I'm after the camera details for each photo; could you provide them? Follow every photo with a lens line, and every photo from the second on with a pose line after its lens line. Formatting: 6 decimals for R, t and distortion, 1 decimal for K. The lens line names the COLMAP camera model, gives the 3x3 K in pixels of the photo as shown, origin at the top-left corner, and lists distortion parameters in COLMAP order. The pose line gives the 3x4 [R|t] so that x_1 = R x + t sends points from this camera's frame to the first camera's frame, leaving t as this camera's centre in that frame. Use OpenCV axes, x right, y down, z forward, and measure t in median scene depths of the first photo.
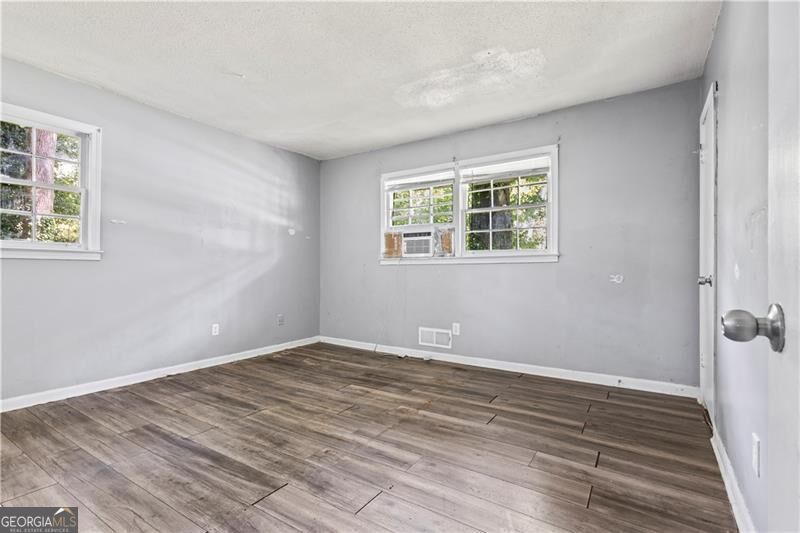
lens RADIAL K [[376.4, 0, 398.4], [0, 376.4, 261.5], [0, 0, 1]] dist [0.000646, 0.000062]
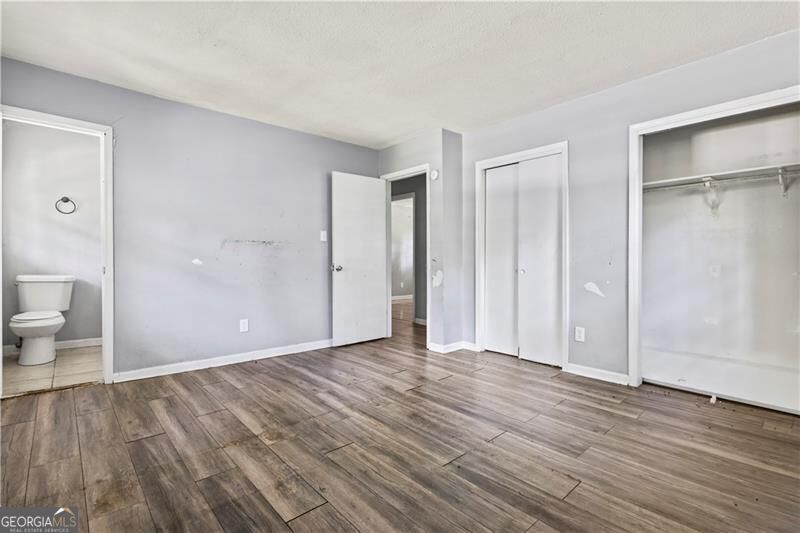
lens RADIAL K [[376.4, 0, 398.4], [0, 376.4, 261.5], [0, 0, 1]] dist [0.000646, 0.000062]
pose [[-0.965524, -0.008057, 0.260188, -0.503703], [-0.010714, 0.999904, -0.008795, 0.022718], [-0.260092, -0.011279, -0.965518, 1.910419]]
